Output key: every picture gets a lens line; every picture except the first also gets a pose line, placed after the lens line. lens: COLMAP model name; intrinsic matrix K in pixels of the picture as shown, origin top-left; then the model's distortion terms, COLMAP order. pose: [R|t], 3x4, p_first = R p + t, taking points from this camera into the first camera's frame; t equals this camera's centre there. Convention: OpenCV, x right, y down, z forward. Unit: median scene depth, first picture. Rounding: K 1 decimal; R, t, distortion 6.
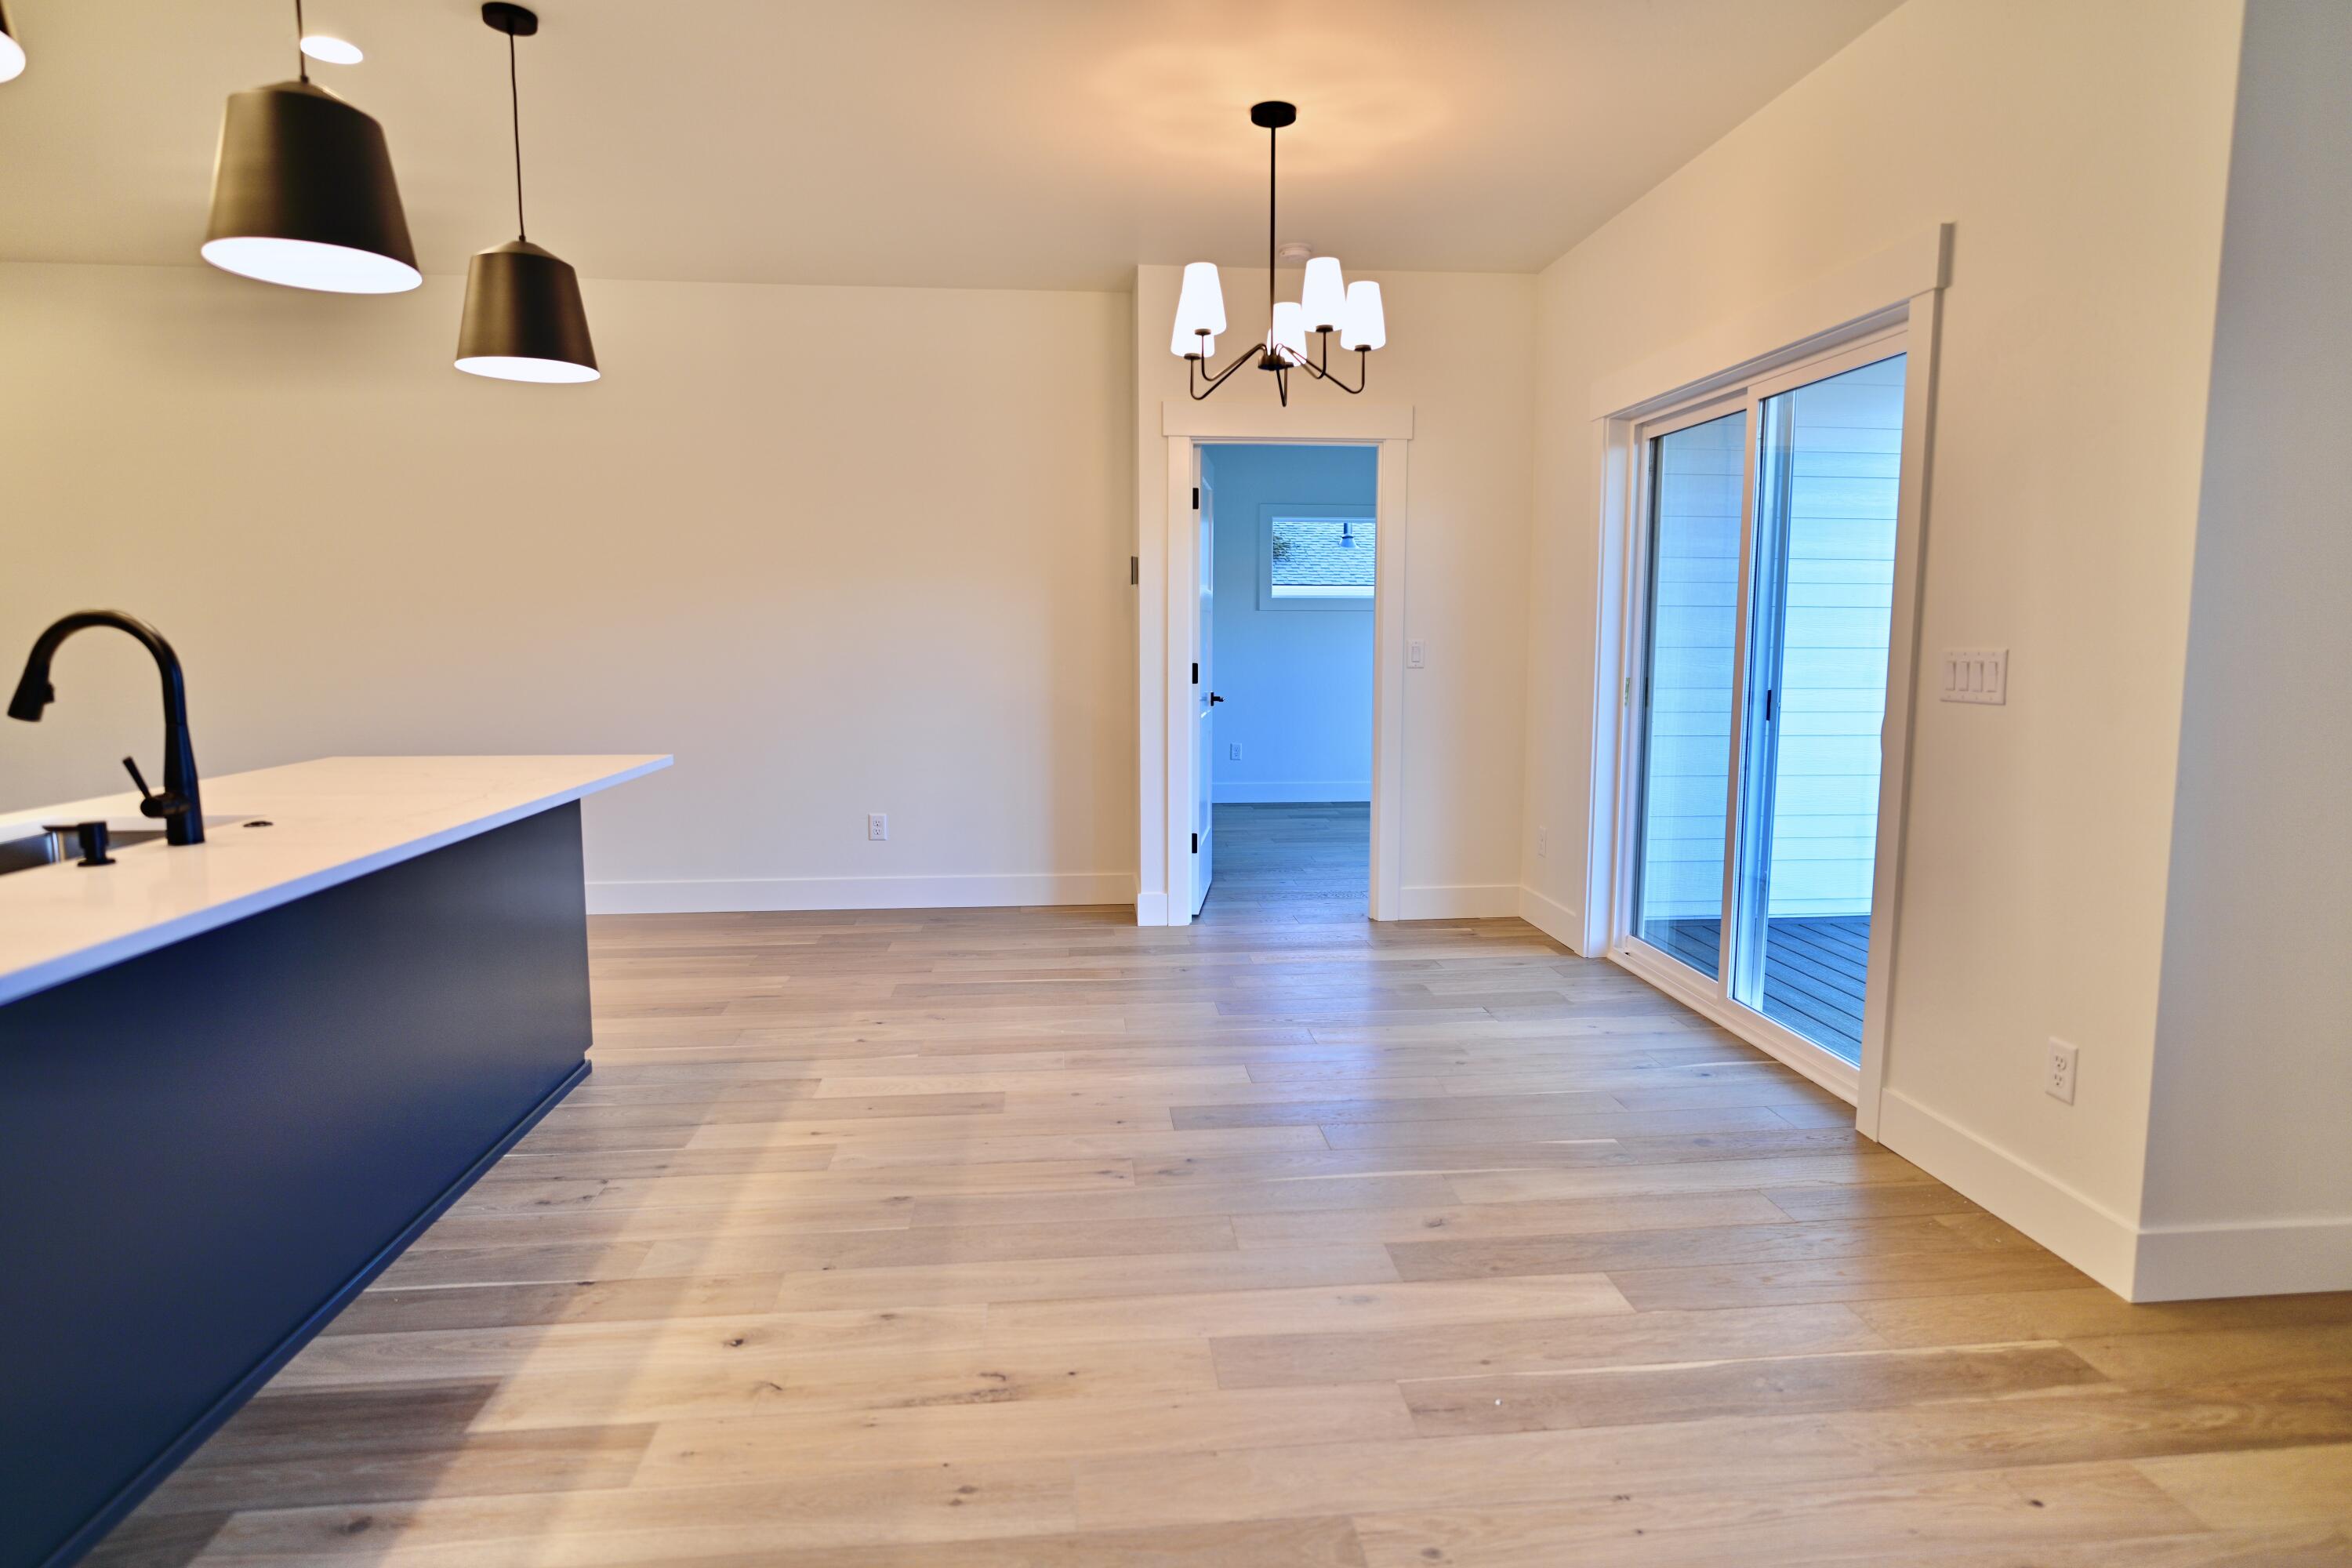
lens RADIAL K [[1321.7, 0, 1193.2], [0, 1321.7, 782.9], [0, 0, 1]] dist [-0.003141, 0.001941]
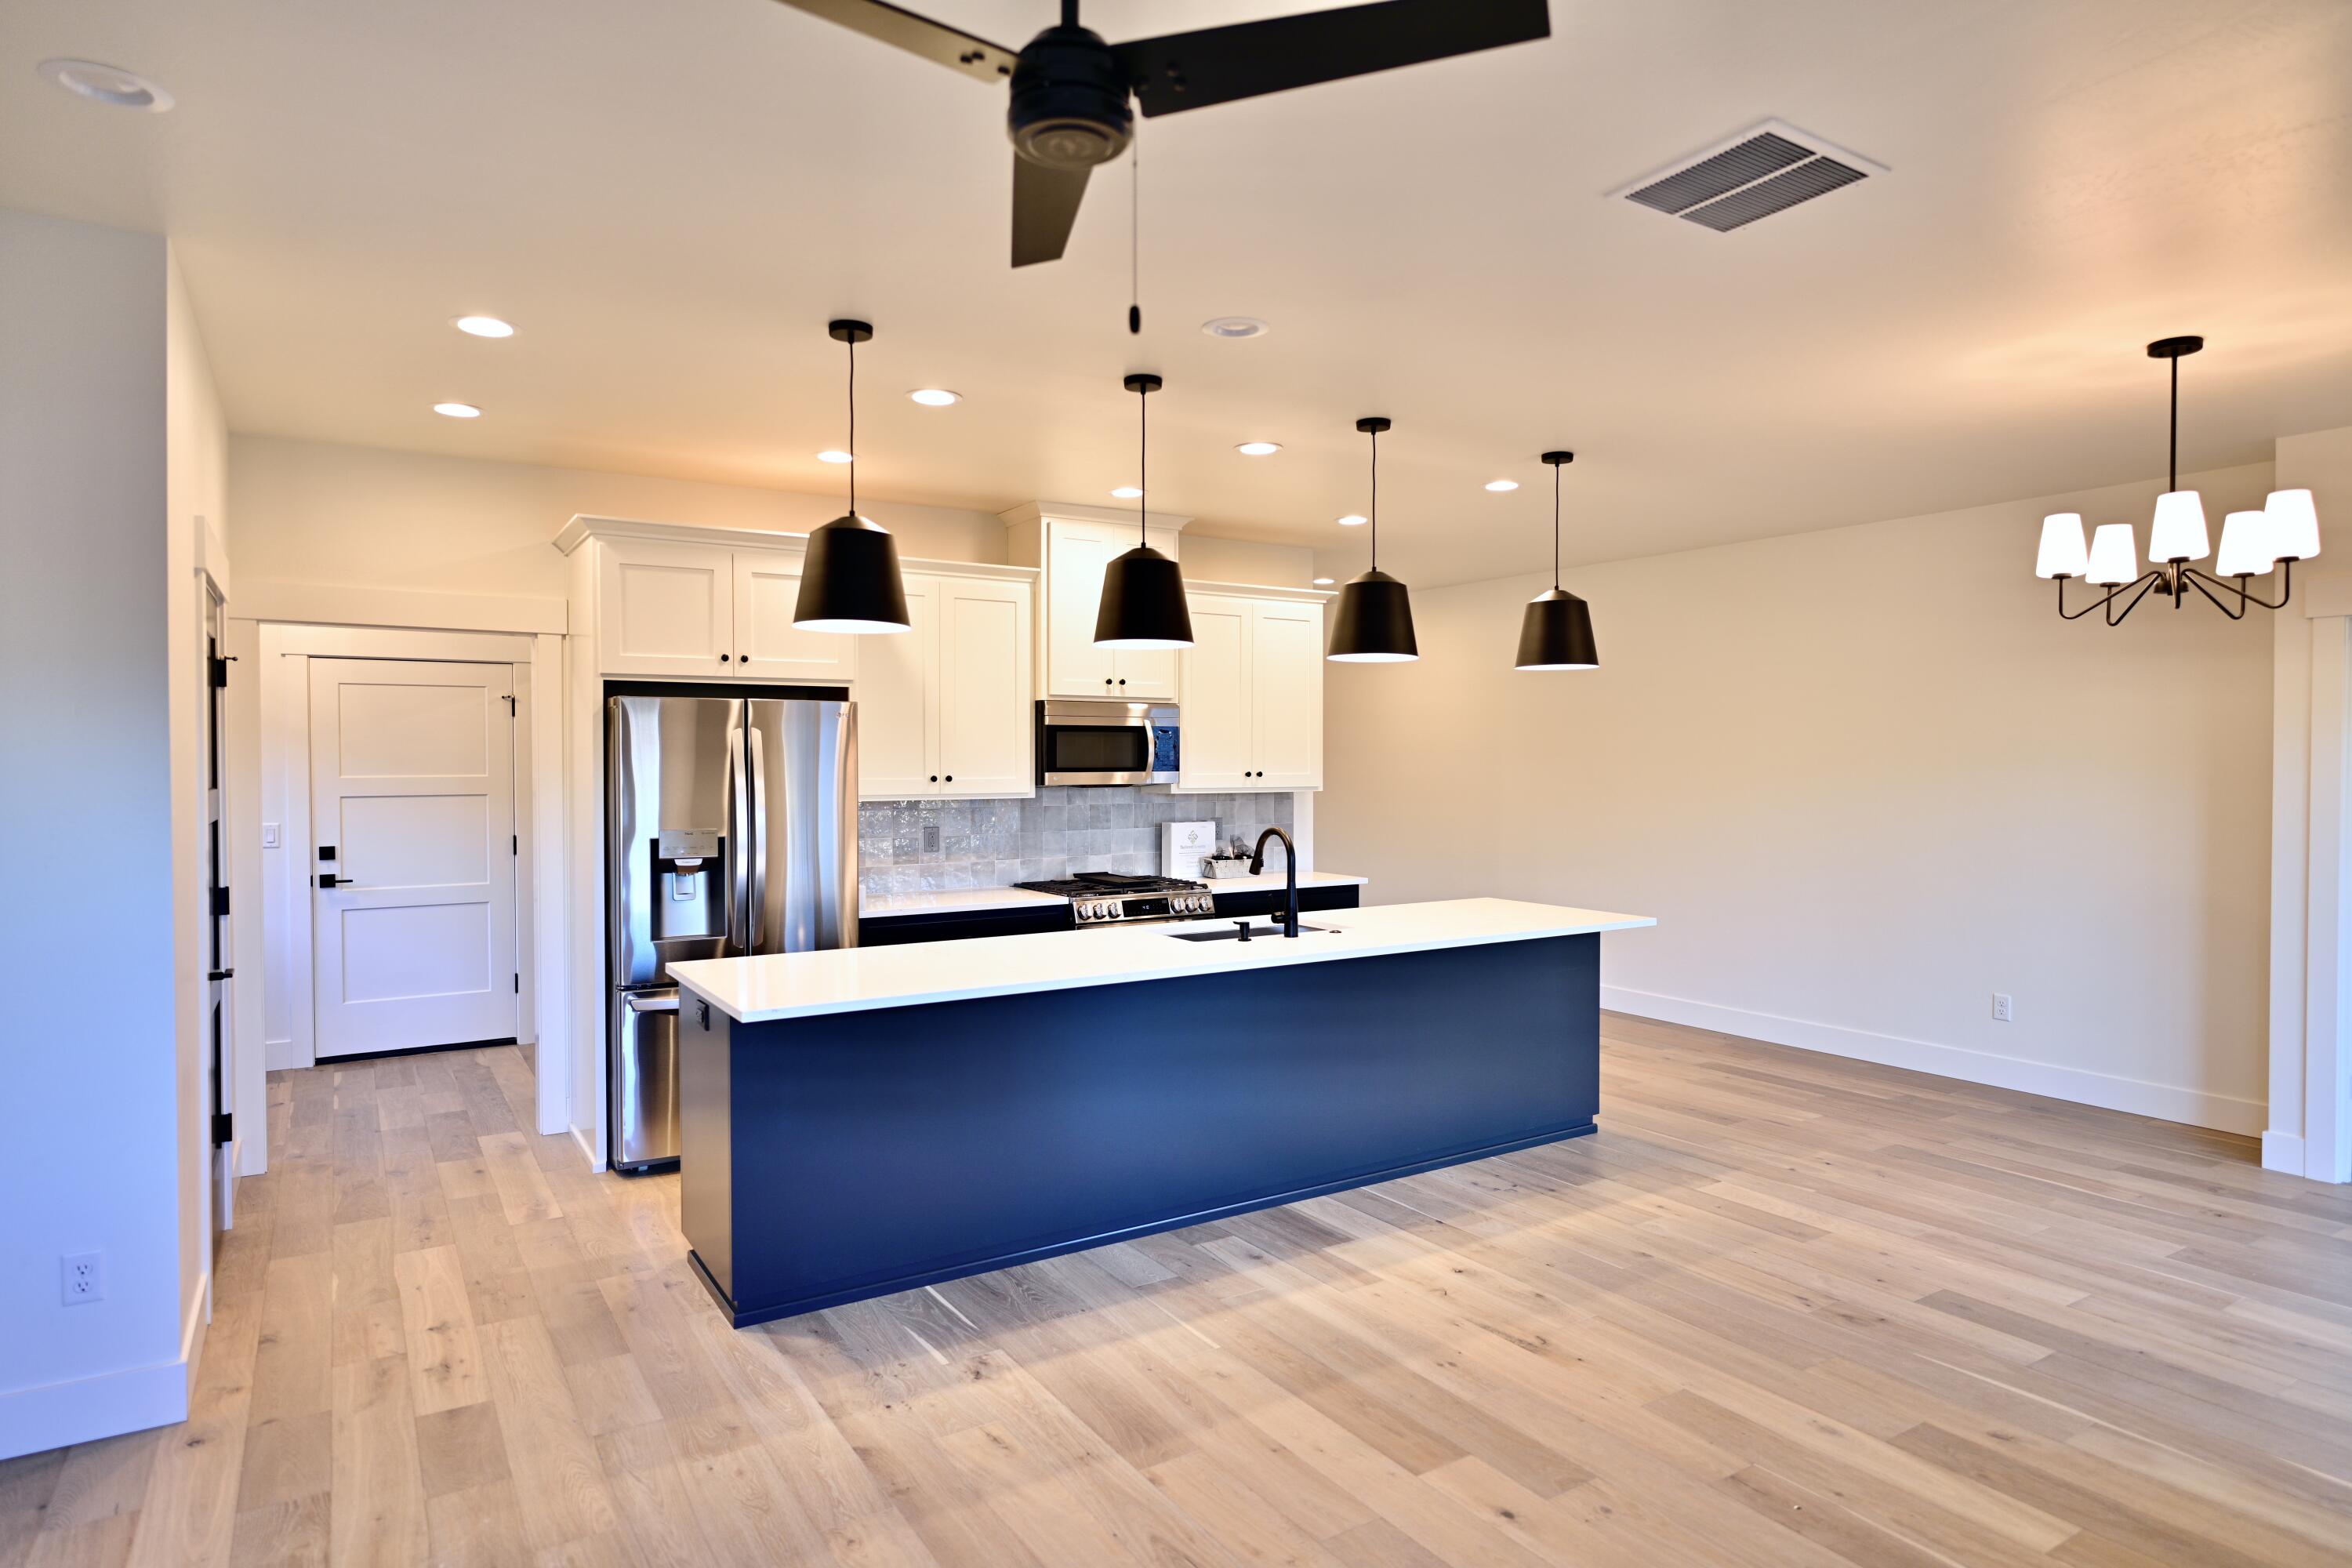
lens RADIAL K [[1321.7, 0, 1173.9], [0, 1321.7, 782.4], [0, 0, 1]] dist [-0.003141, 0.001941]
pose [[0.448348, 0.014958, -0.893734, 0.894974], [-0.101483, 0.994247, -0.034269, -0.092577], [0.888080, 0.106063, 0.447286, -0.130402]]
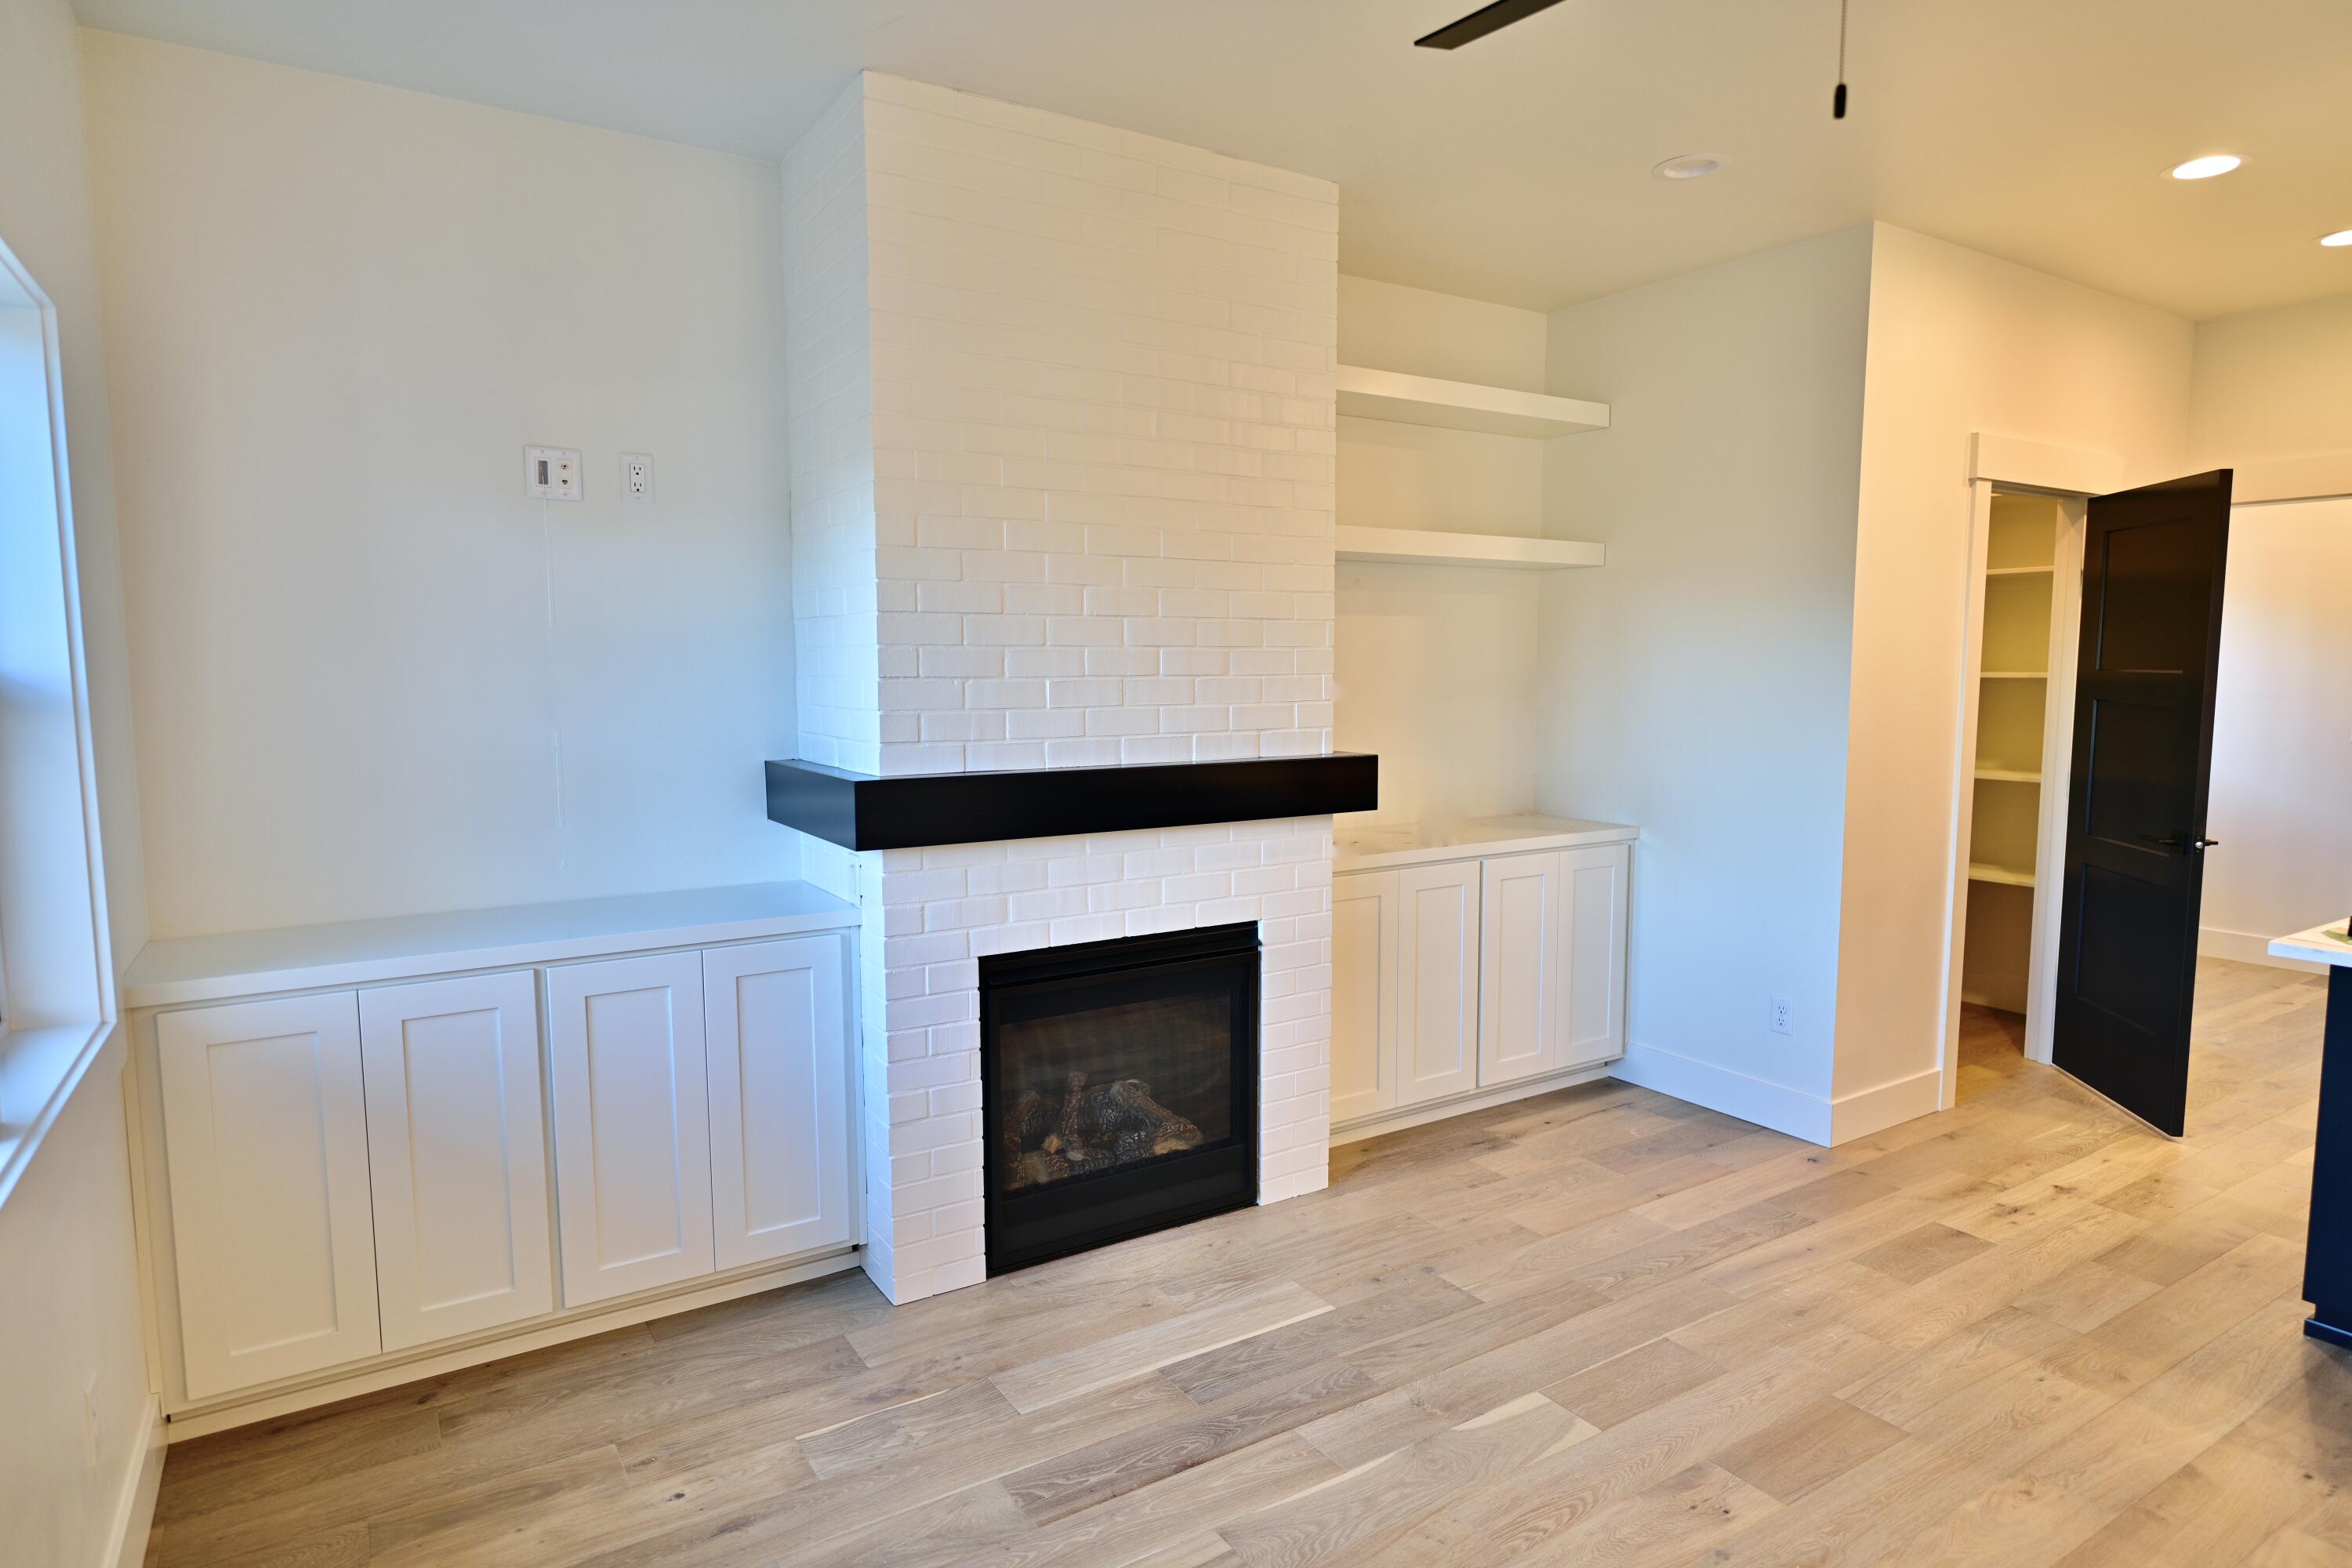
lens RADIAL K [[1321.7, 0, 1180.1], [0, 1321.7, 789.1], [0, 0, 1]] dist [-0.003141, 0.001941]
pose [[-0.893590, 0.043933, -0.446729, 0.806288], [-0.050881, 0.978872, 0.198043, -0.155466], [0.445991, 0.199699, -0.872475, 0.598358]]
